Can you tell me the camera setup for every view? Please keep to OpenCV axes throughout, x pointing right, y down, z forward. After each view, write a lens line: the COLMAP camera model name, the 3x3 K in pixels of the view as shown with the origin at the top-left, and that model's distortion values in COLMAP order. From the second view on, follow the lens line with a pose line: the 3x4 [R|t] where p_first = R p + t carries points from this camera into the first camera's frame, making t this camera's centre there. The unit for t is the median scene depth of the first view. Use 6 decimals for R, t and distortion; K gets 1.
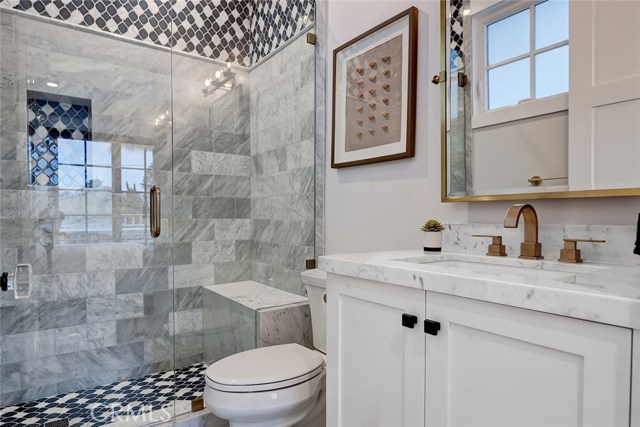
lens RADIAL K [[383.7, 0, 320.6], [0, 383.7, 217.4], [0, 0, 1]] dist [0.000317, 0.001661]
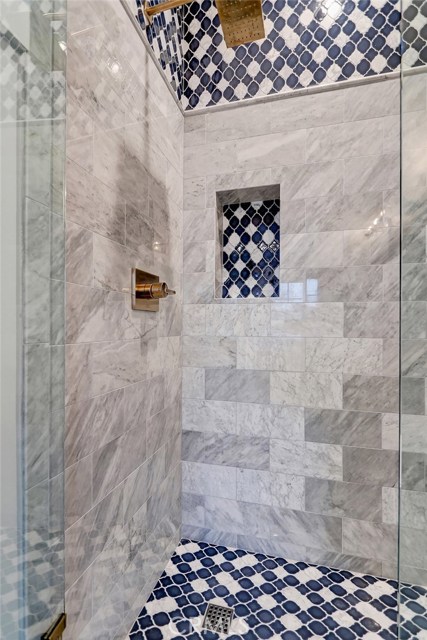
lens RADIAL K [[301.8, 0, 209.9], [0, 301.8, 334.3], [0, 0, 1]] dist [-0.000848, -0.001265]
pose [[0.629209, 0.015904, -0.777074, -0.205221], [-0.006585, 0.999864, 0.015132, -0.010121], [0.777208, -0.004405, 0.629228, 0.501257]]
